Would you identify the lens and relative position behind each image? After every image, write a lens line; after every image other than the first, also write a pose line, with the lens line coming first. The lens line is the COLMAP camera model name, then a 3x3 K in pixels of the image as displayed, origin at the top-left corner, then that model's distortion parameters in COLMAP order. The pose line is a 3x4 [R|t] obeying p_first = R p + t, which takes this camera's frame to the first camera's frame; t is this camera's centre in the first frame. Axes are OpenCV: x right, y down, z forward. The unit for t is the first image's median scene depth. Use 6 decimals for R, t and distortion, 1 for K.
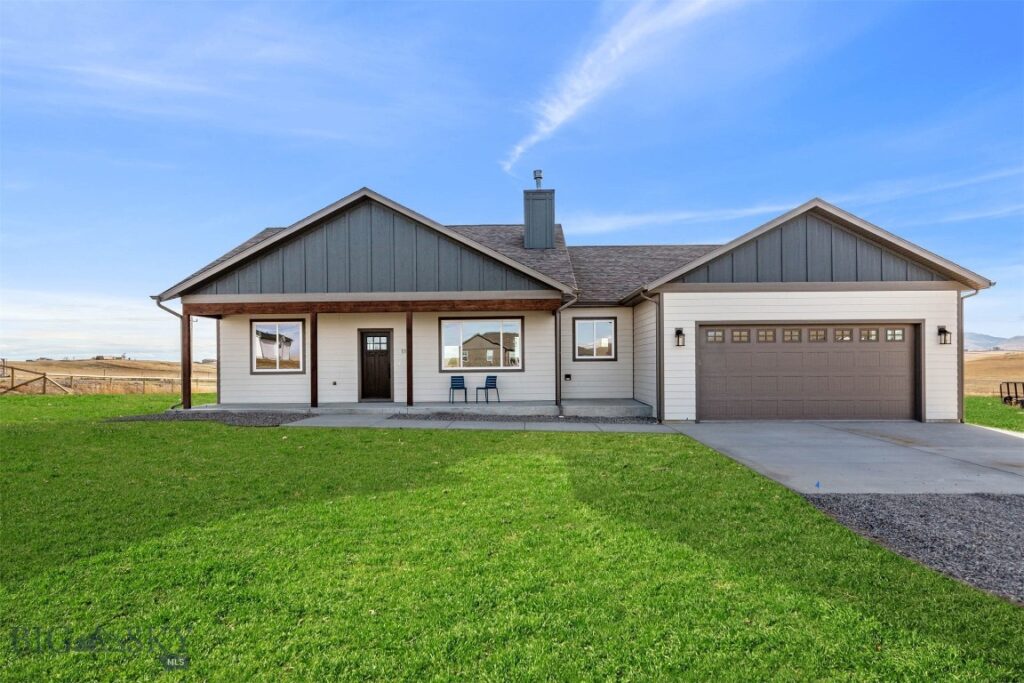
lens RADIAL K [[596.3, 0, 514.8], [0, 596.3, 352.1], [0, 0, 1]] dist [0.006218, 0.001322]
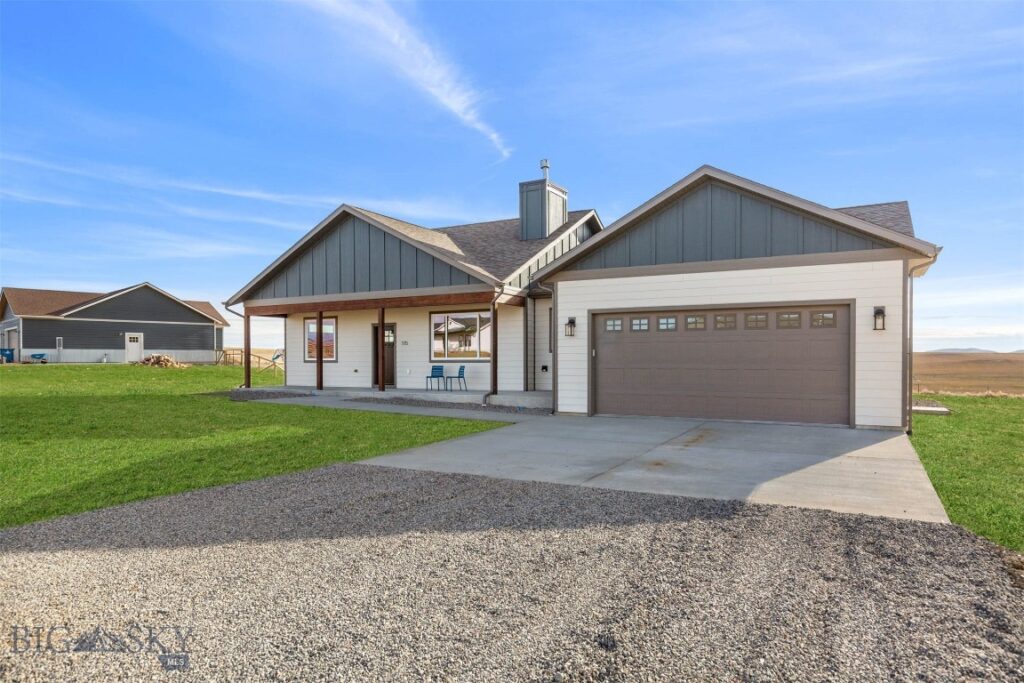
lens RADIAL K [[647.5, 0, 511.6], [0, 647.5, 335.9], [0, 0, 1]] dist [0.000951, -0.001585]
pose [[0.884864, -0.011349, -0.465712, 0.612809], [0.007922, 0.999925, -0.009314, -0.001666], [0.465783, 0.004552, 0.884887, 0.026586]]
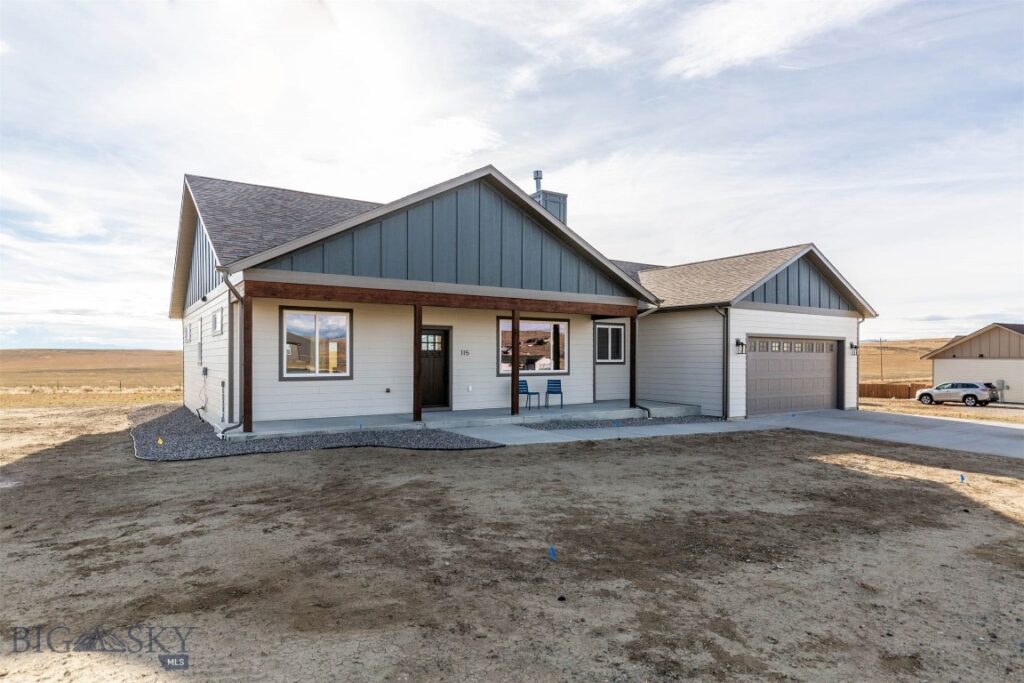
lens RADIAL K [[596.3, 0, 508.9], [0, 596.3, 344.9], [0, 0, 1]] dist [0.006218, 0.001322]
pose [[0.821893, 0.023282, 0.569166, -0.697287], [-0.021755, 0.999718, -0.009479, -0.006509], [-0.569227, -0.004591, 0.822168, 0.260967]]
